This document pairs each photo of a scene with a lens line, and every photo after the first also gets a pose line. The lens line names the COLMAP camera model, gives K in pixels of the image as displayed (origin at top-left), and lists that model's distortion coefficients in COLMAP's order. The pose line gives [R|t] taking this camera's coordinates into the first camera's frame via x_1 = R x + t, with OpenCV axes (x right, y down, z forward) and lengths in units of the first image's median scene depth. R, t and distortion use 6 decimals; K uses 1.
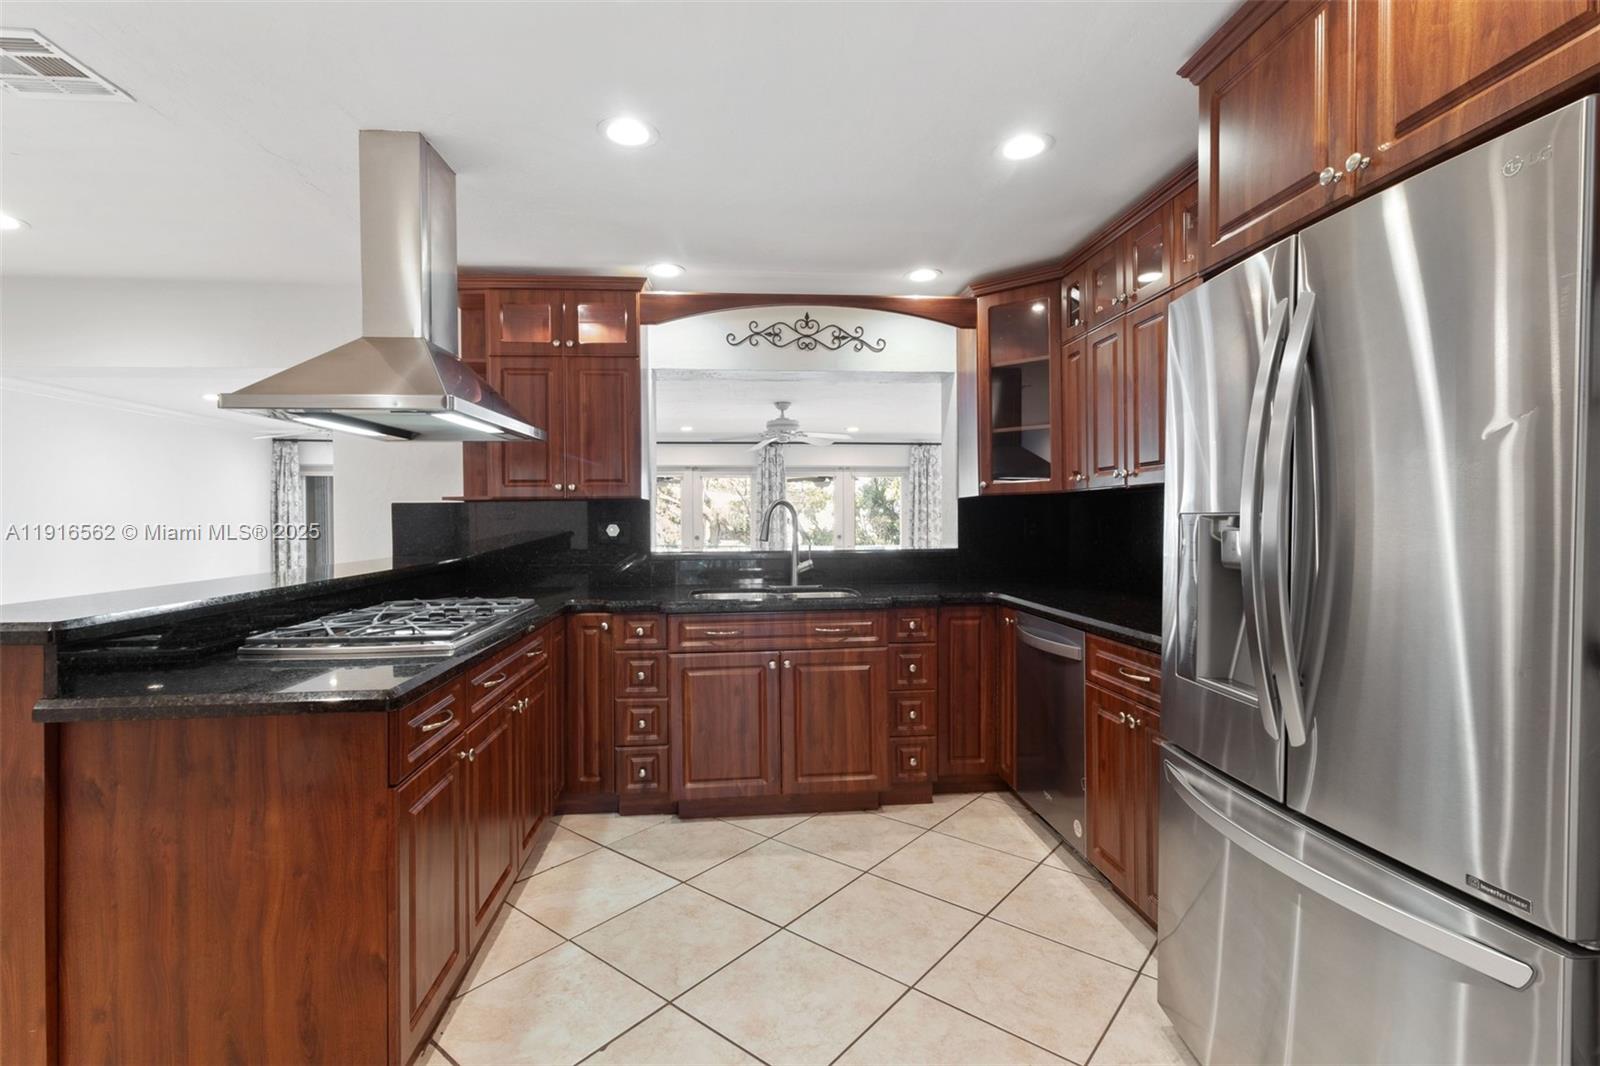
lens RADIAL K [[737.9, 0, 800.0], [0, 737.9, 533.0], [0, 0, 1]] dist [-0.000640, -0.000156]
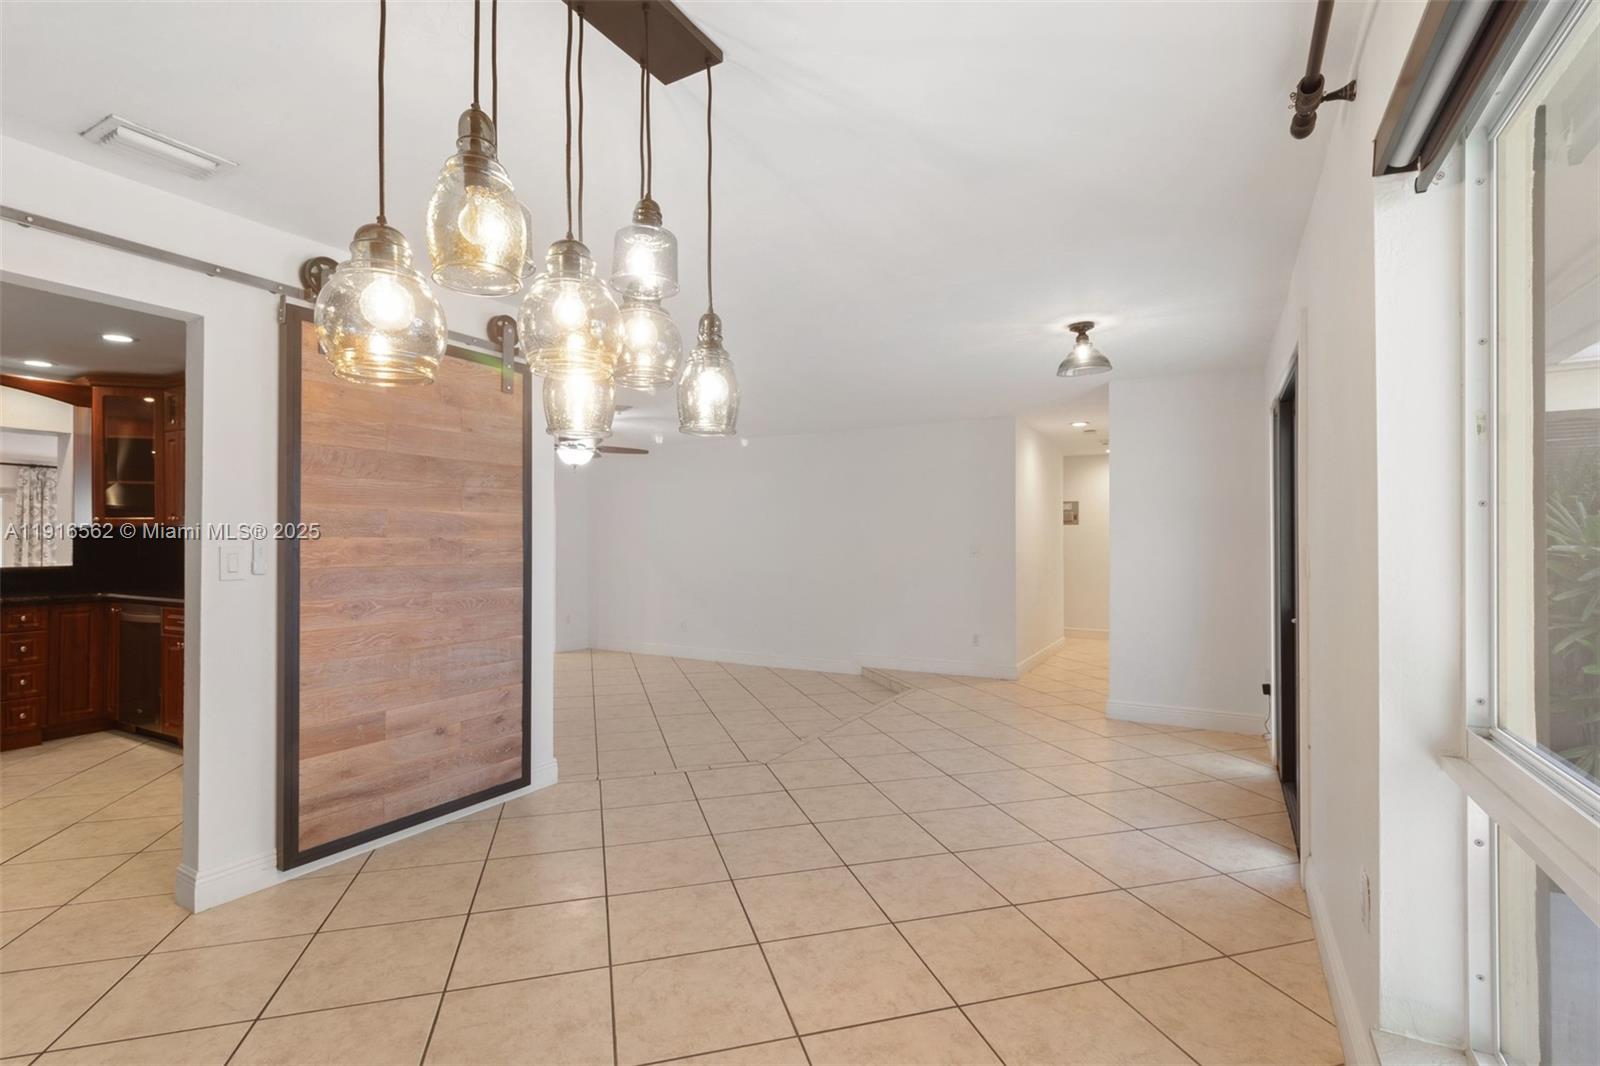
lens RADIAL K [[737.9, 0, 800.0], [0, 737.9, 533.0], [0, 0, 1]] dist [-0.000640, -0.000156]
pose [[0.566025, 0.016873, 0.824216, -0.152628], [0.012355, 0.999505, -0.028946, 0.018981], [-0.824296, 0.026567, 0.565536, -0.910432]]
